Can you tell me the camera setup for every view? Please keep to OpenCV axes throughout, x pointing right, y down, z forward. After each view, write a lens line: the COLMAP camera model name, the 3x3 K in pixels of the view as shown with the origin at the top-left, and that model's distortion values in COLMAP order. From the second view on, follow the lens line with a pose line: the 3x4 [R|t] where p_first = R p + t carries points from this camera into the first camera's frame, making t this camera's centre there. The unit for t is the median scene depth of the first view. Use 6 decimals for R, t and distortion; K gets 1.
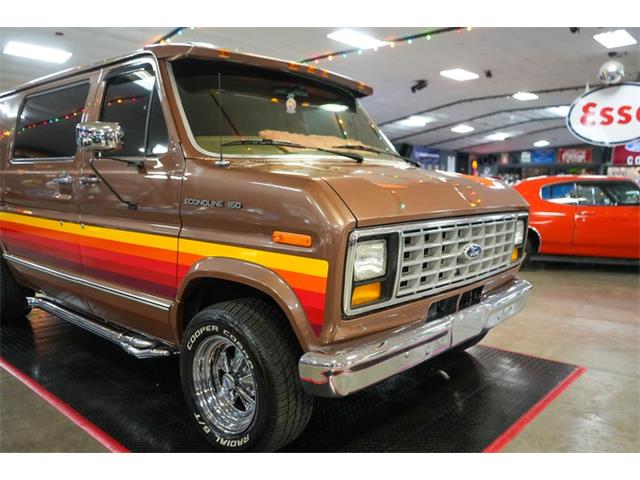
lens RADIAL K [[510.8, 0, 320.0], [0, 510.8, 240.0], [0, 0, 1]] dist [-0.009039, -0.002120]
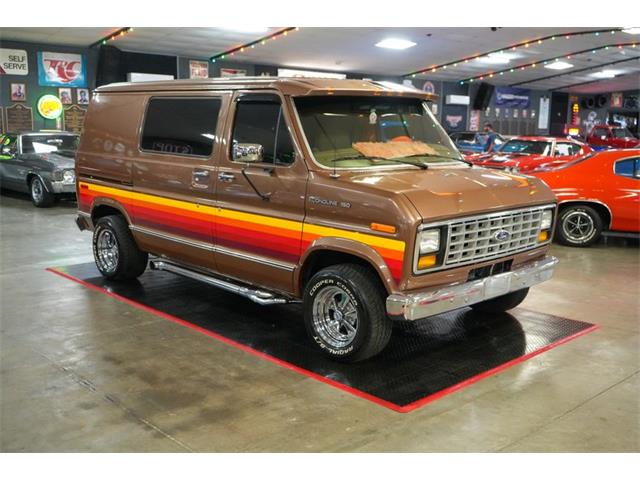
lens RADIAL K [[688.6, 0, 320.0], [0, 688.6, 240.0], [0, 0, 1]] dist [-0.005189, -0.004913]
pose [[0.997312, 0.021564, -0.070030, -0.083764], [-0.017241, 0.997942, 0.061757, -0.080609], [0.071218, -0.060384, 0.995631, -1.038302]]
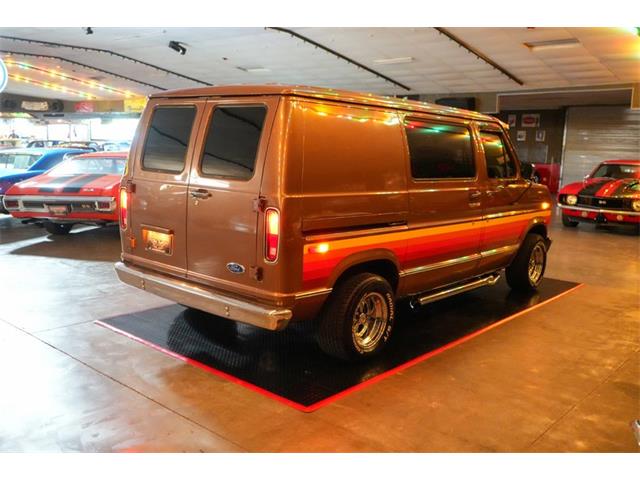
lens RADIAL K [[613.4, 0, 320.0], [0, 613.4, 240.0], [0, 0, 1]] dist [0.001818, 0.000985]
pose [[-0.022338, -0.163656, 0.986264, -3.027720], [0.072921, 0.983616, 0.164868, -0.416523], [-0.997088, 0.075602, -0.010038, 1.964655]]
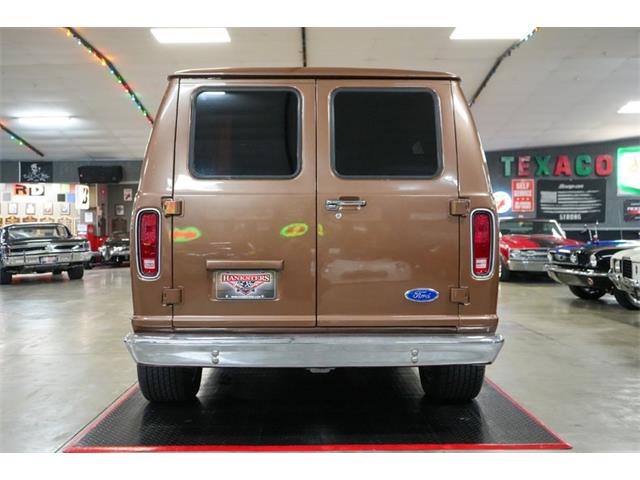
lens RADIAL K [[613.4, 0, 320.0], [0, 613.4, 240.0], [0, 0, 1]] dist [0.001818, 0.000985]
pose [[-0.685439, -0.007549, 0.728091, -2.134275], [0.079196, 0.993241, 0.084855, -0.315434], [-0.723811, 0.115824, -0.680208, 3.221612]]
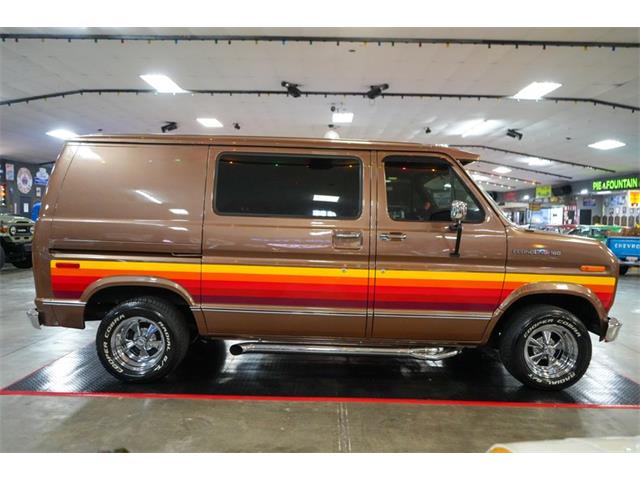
lens RADIAL K [[510.8, 0, 320.0], [0, 510.8, 240.0], [0, 0, 1]] dist [-0.009039, -0.002120]
pose [[0.745008, -0.018378, 0.666803, -1.847371], [0.056796, 0.997738, -0.035958, -0.087635], [-0.664634, 0.064661, 0.744366, 0.153354]]
